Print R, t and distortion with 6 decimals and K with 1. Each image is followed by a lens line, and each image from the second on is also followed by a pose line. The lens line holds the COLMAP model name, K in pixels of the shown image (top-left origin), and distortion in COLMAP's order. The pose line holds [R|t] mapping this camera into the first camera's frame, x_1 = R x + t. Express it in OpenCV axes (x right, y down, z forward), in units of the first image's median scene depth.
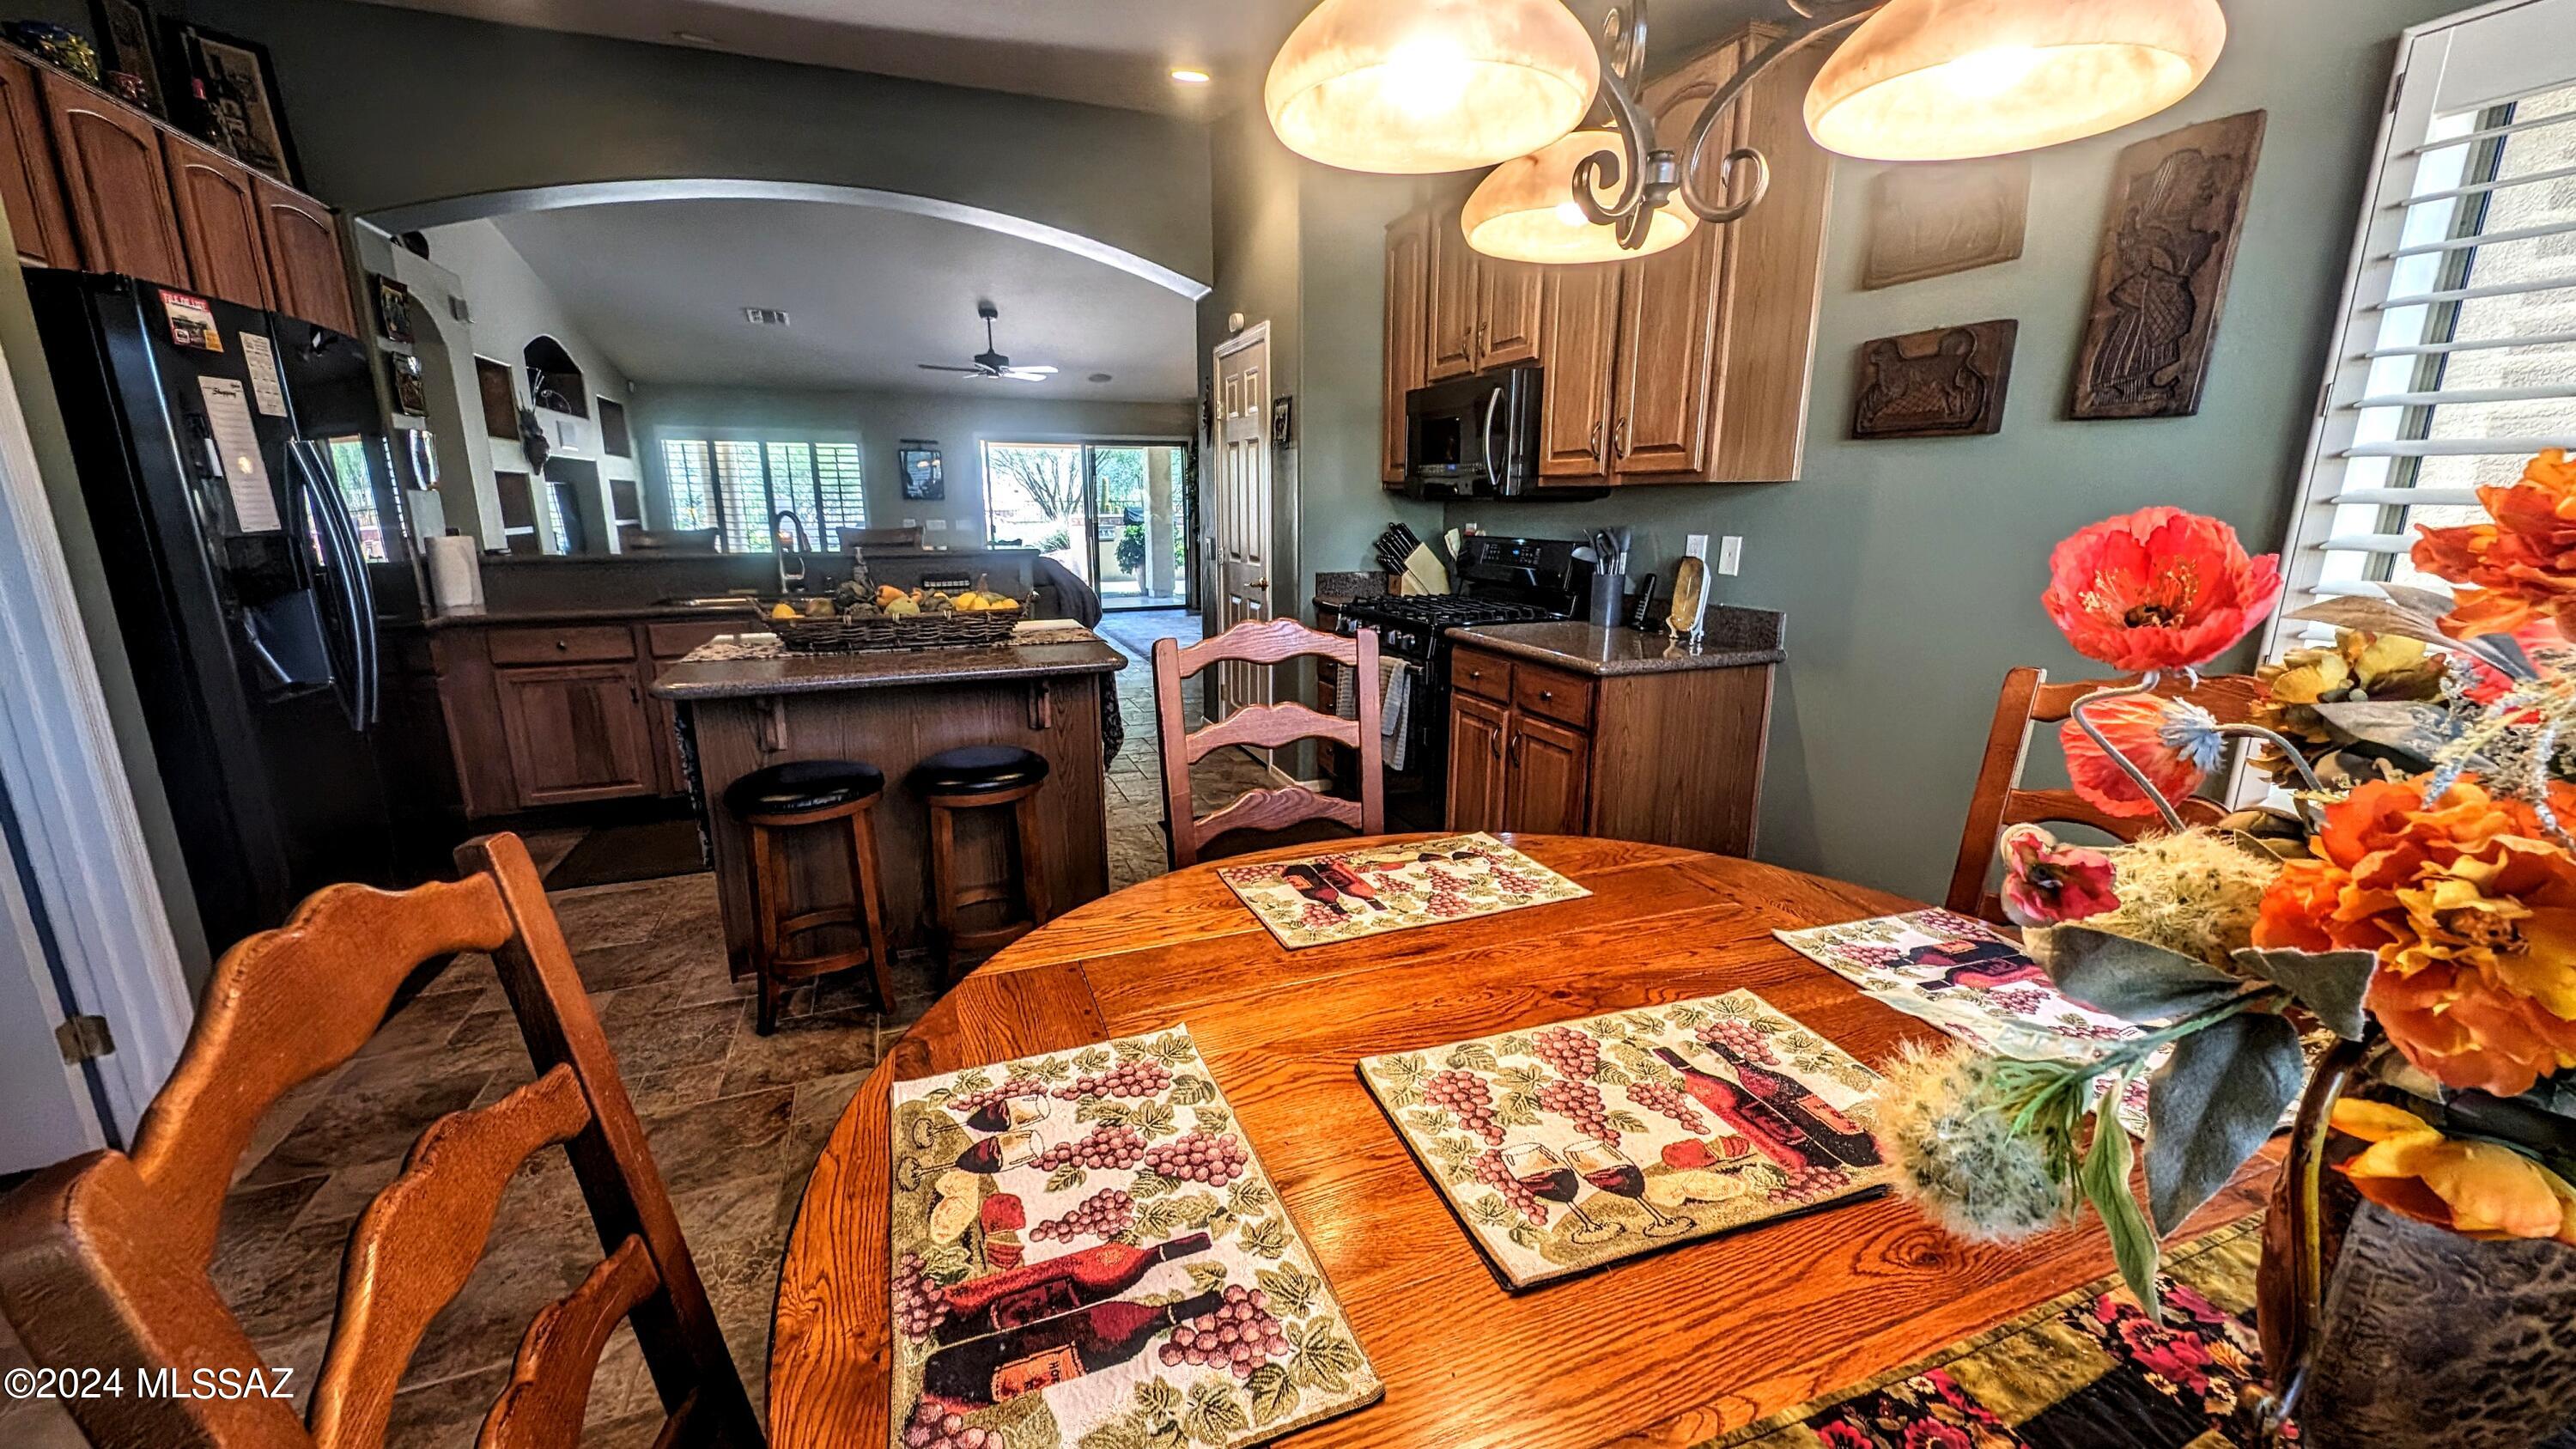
lens RADIAL K [[970.9, 0, 1278.1], [0, 970.9, 720.9], [0, 0, 1]] dist [0.011409, -0.005660]
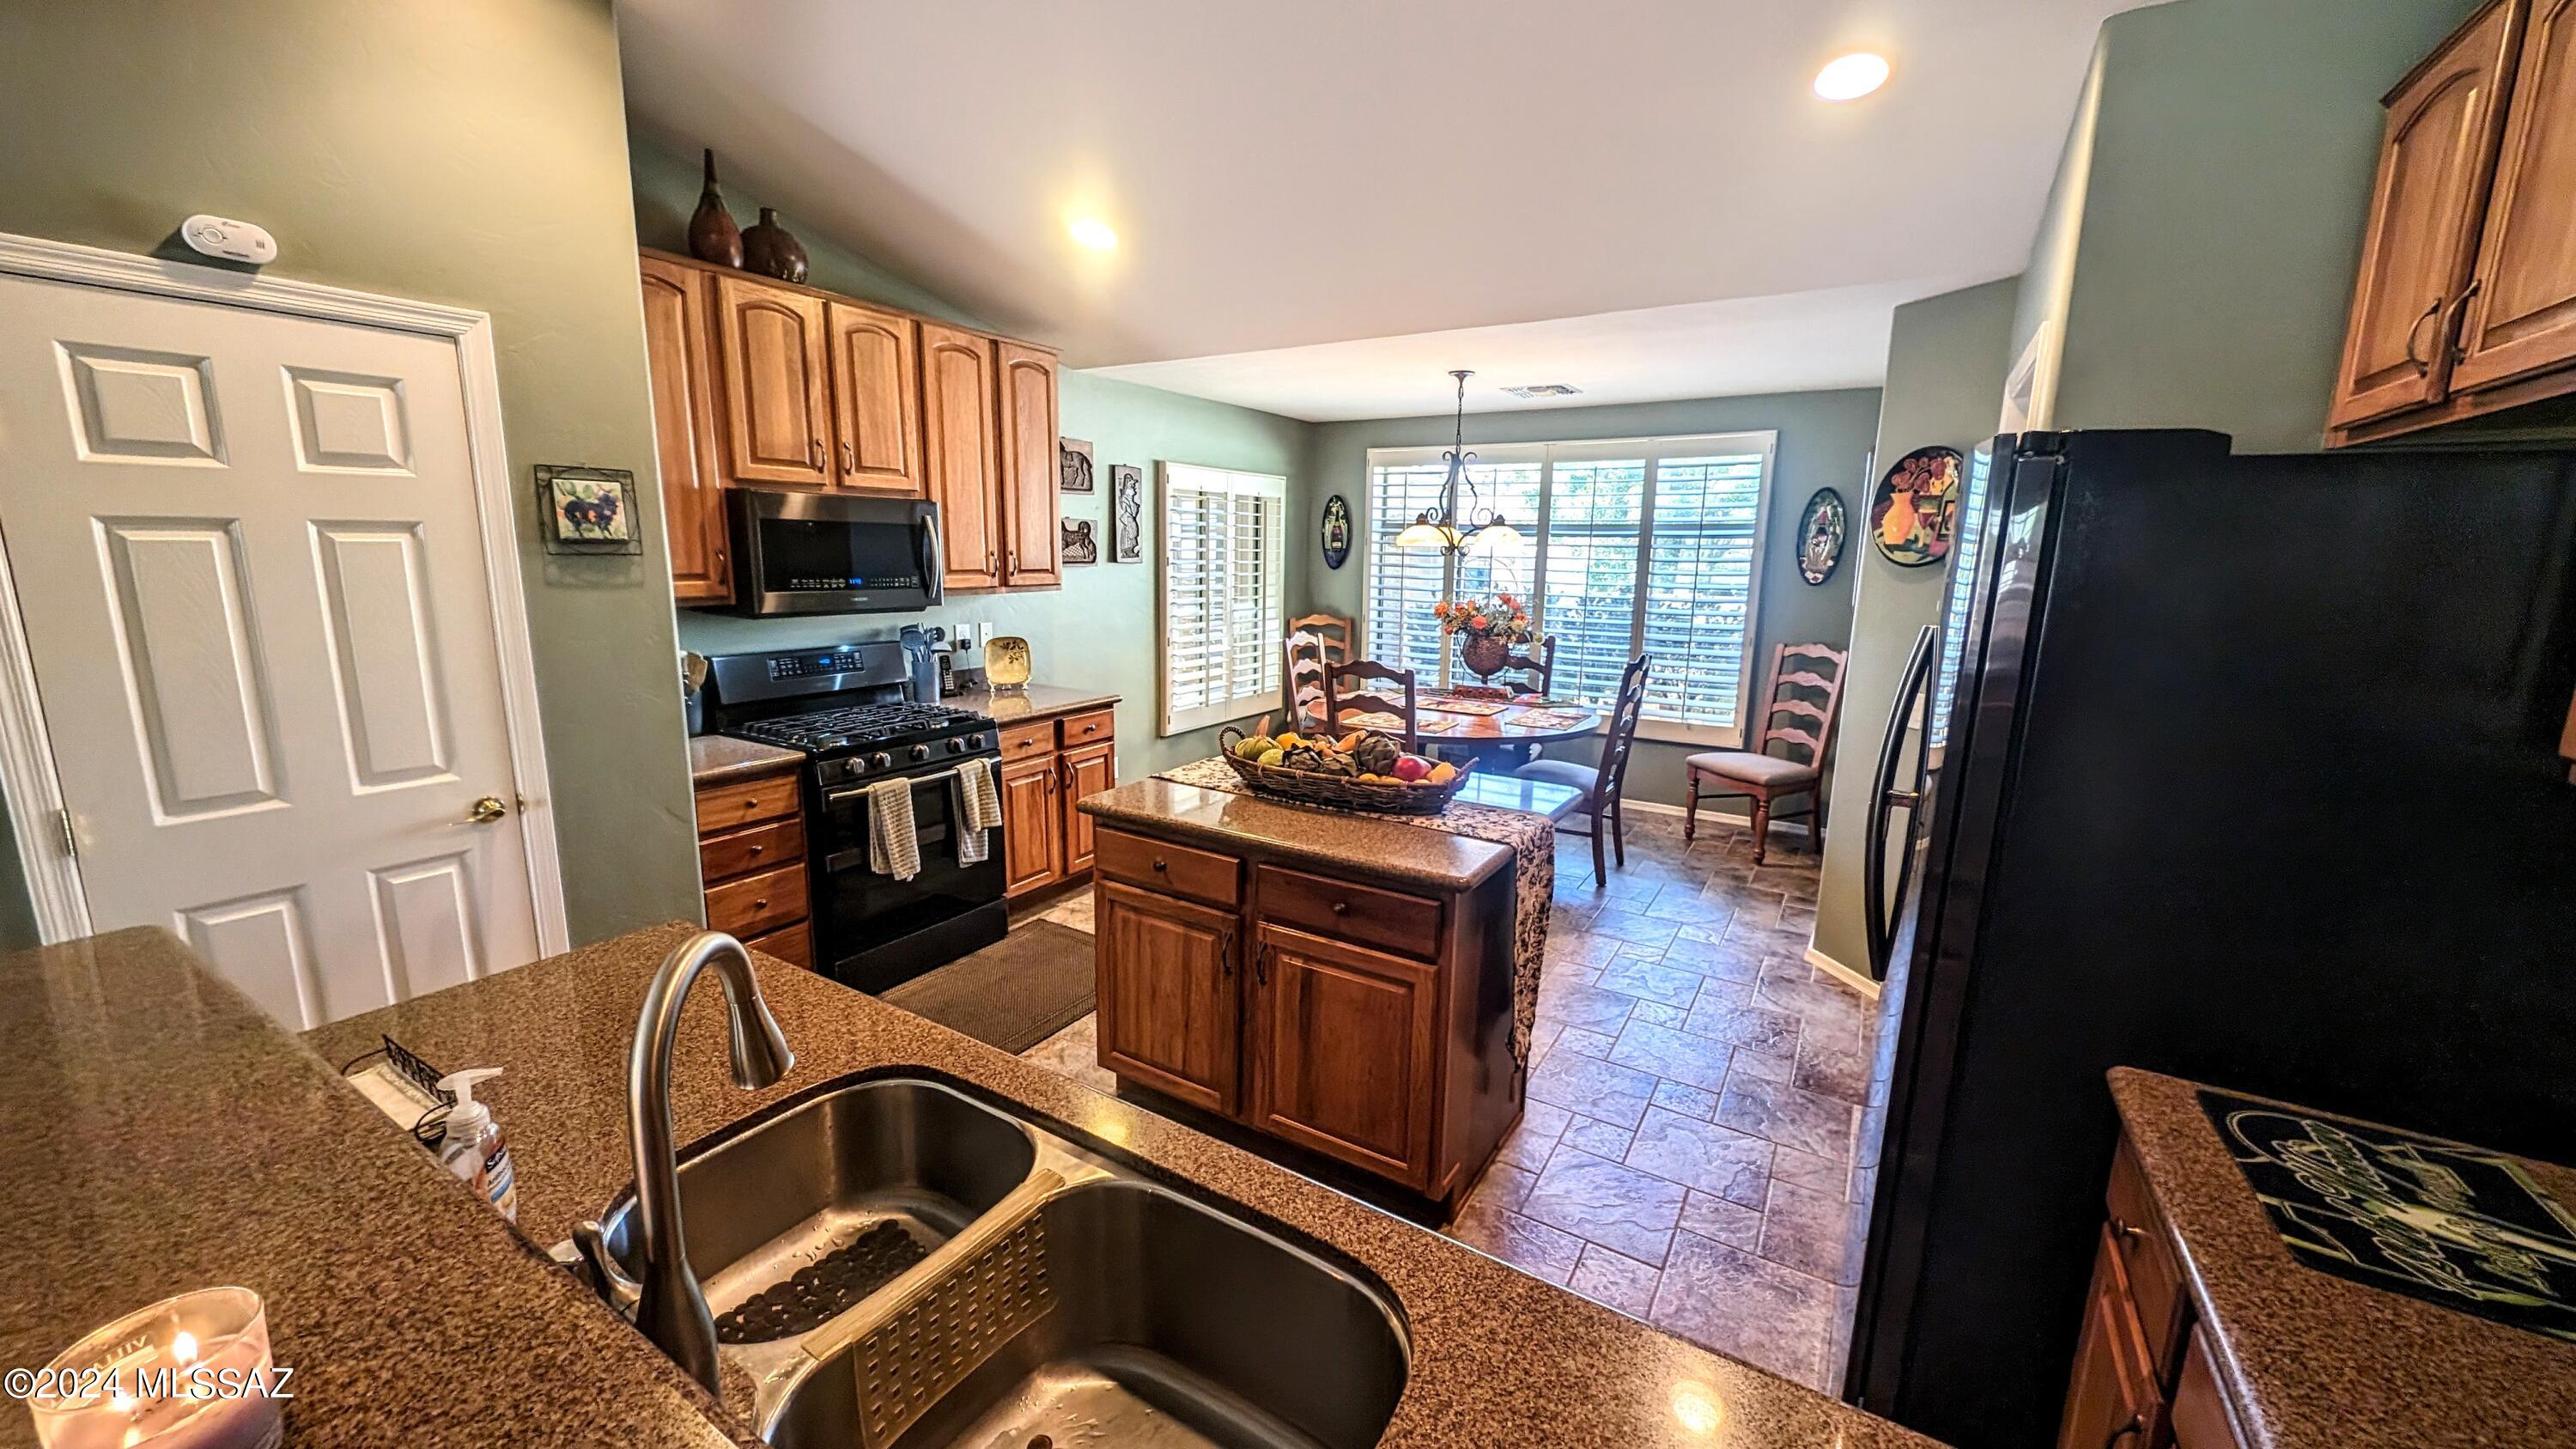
lens RADIAL K [[970.9, 0, 1280.2], [0, 970.9, 723.8], [0, 0, 1]] dist [0.011409, -0.005660]
pose [[-0.600574, -0.152656, 0.784861, -1.182016], [0.165768, 0.936505, 0.308996, -0.487124], [-0.782197, 0.315680, -0.537135, 1.676211]]
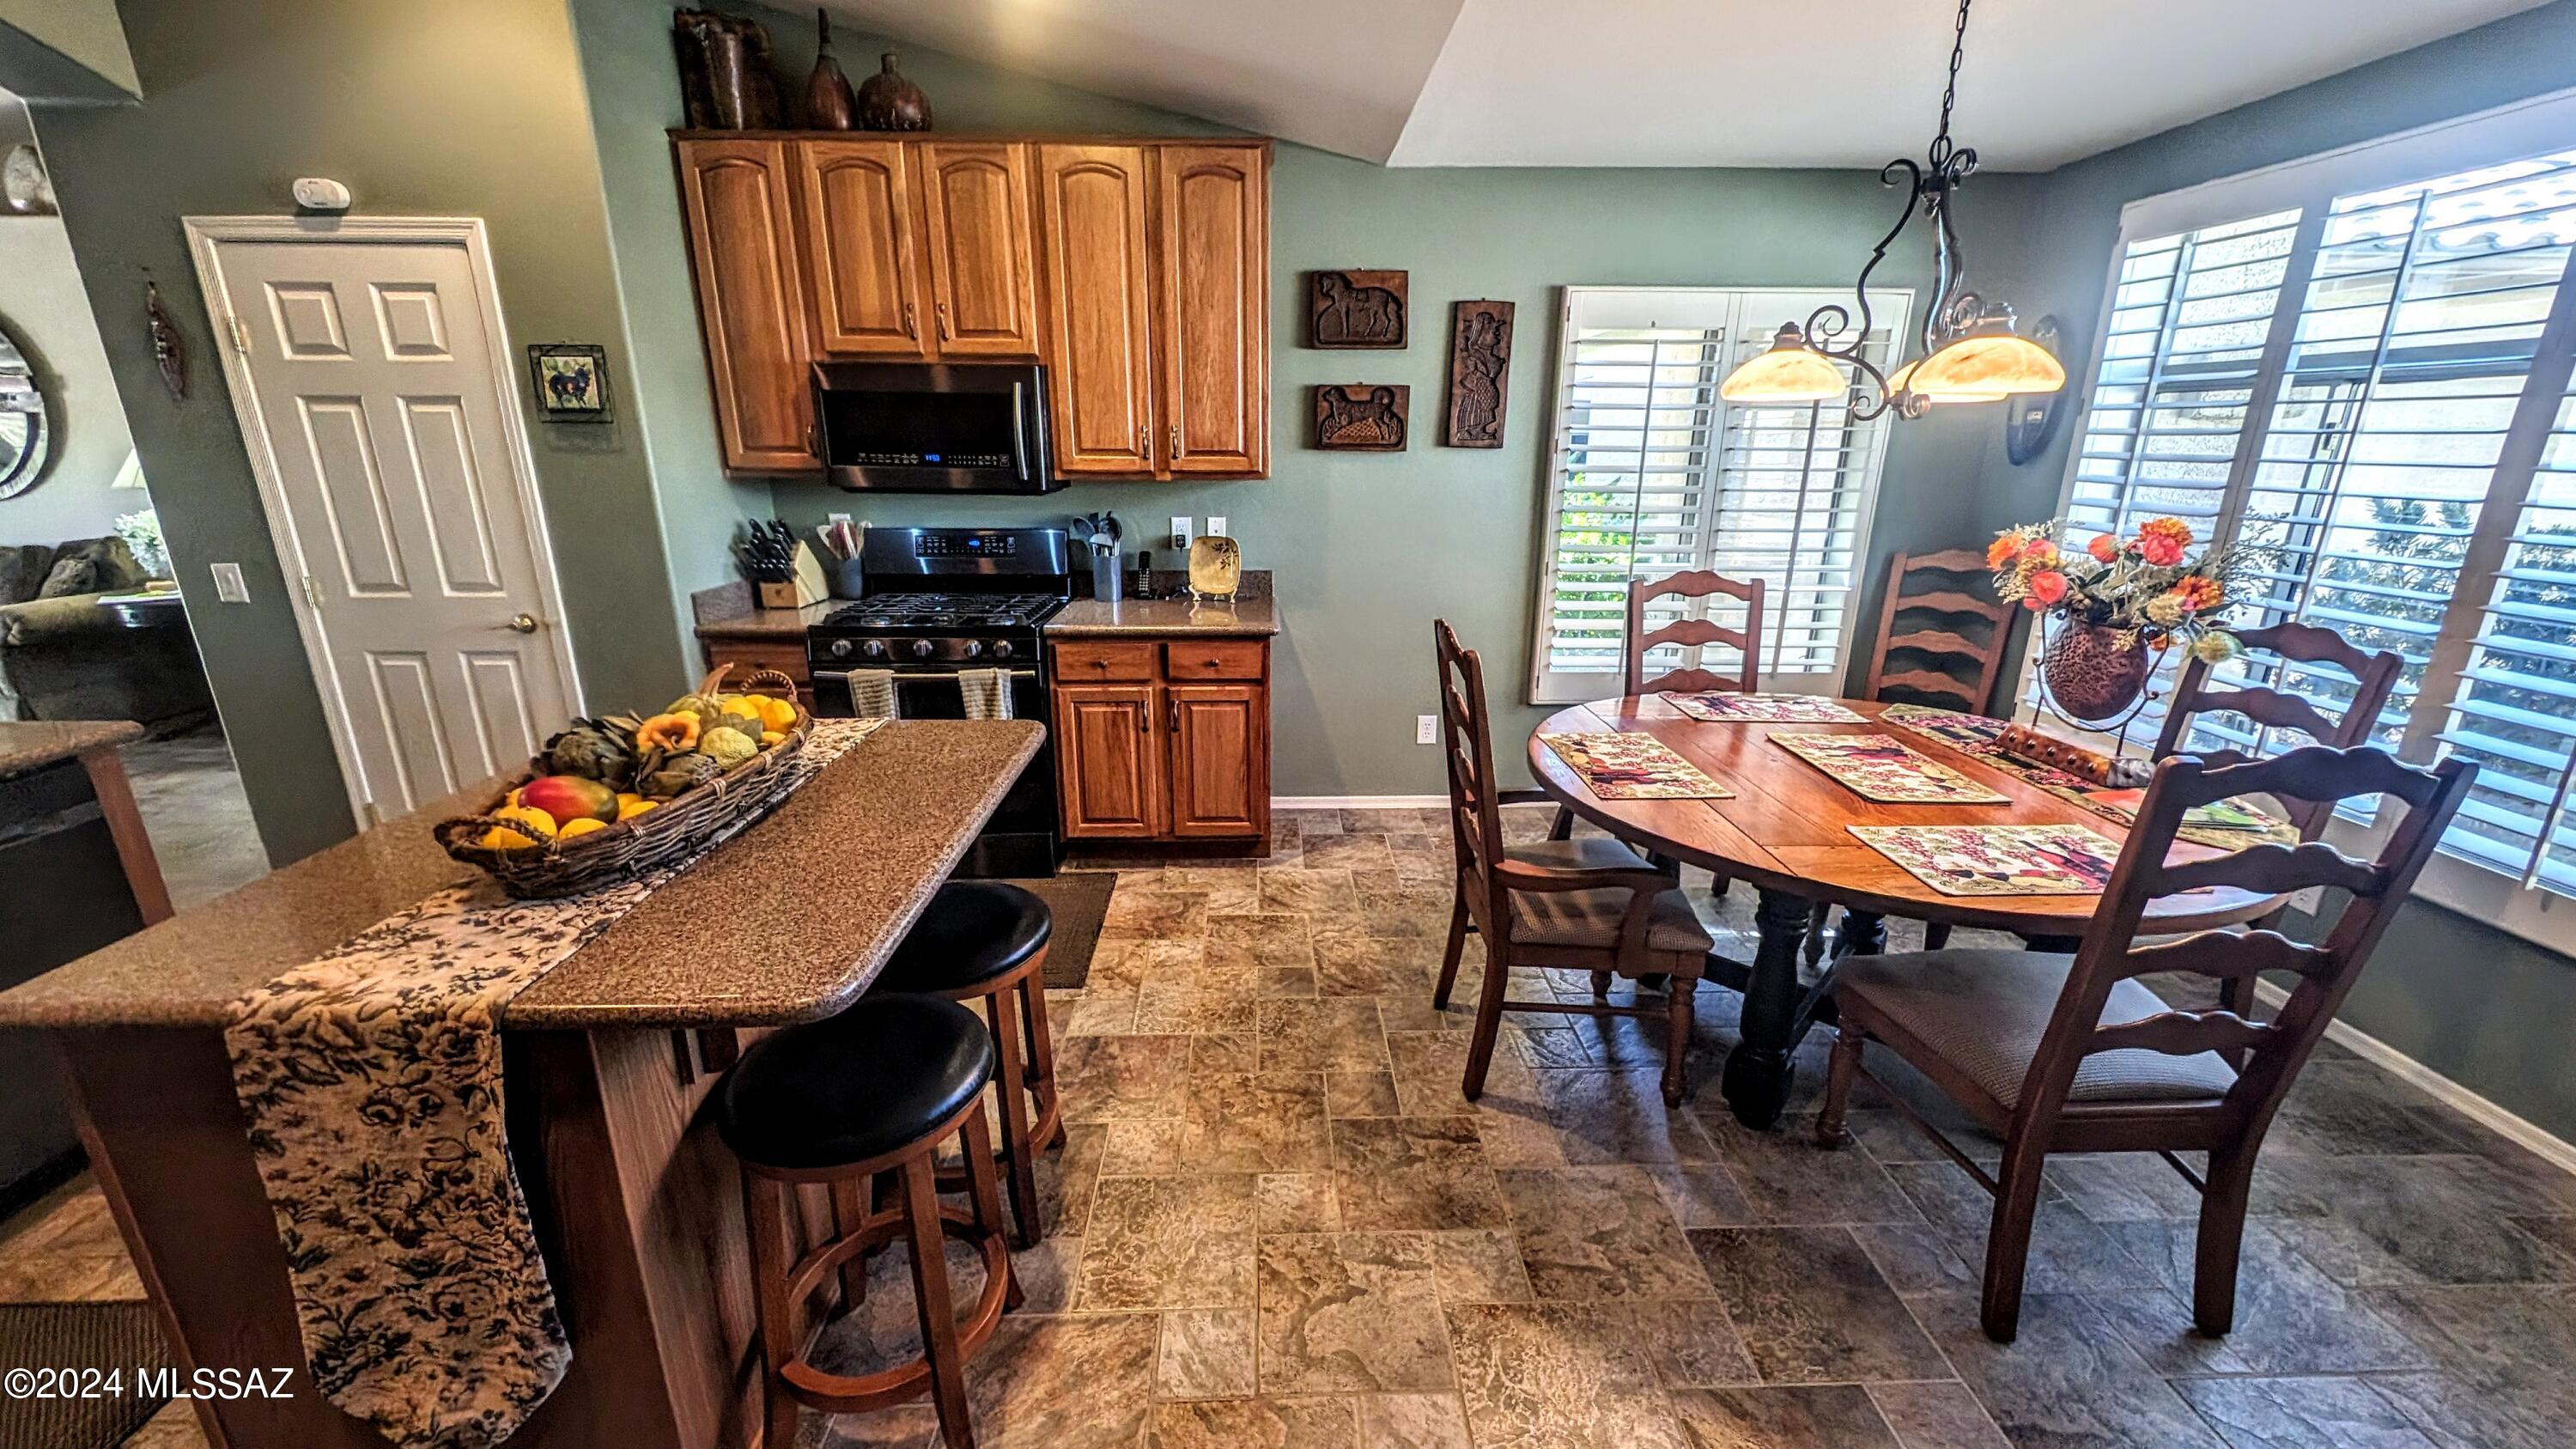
lens RADIAL K [[970.9, 0, 1293.7], [0, 970.9, 733.7], [0, 0, 1]] dist [0.011409, -0.005660]
pose [[0.334011, -0.273685, 0.901961, -0.831477], [0.204447, 0.955172, 0.214121, -0.187801], [-0.920129, 0.112884, 0.374992, 0.494639]]
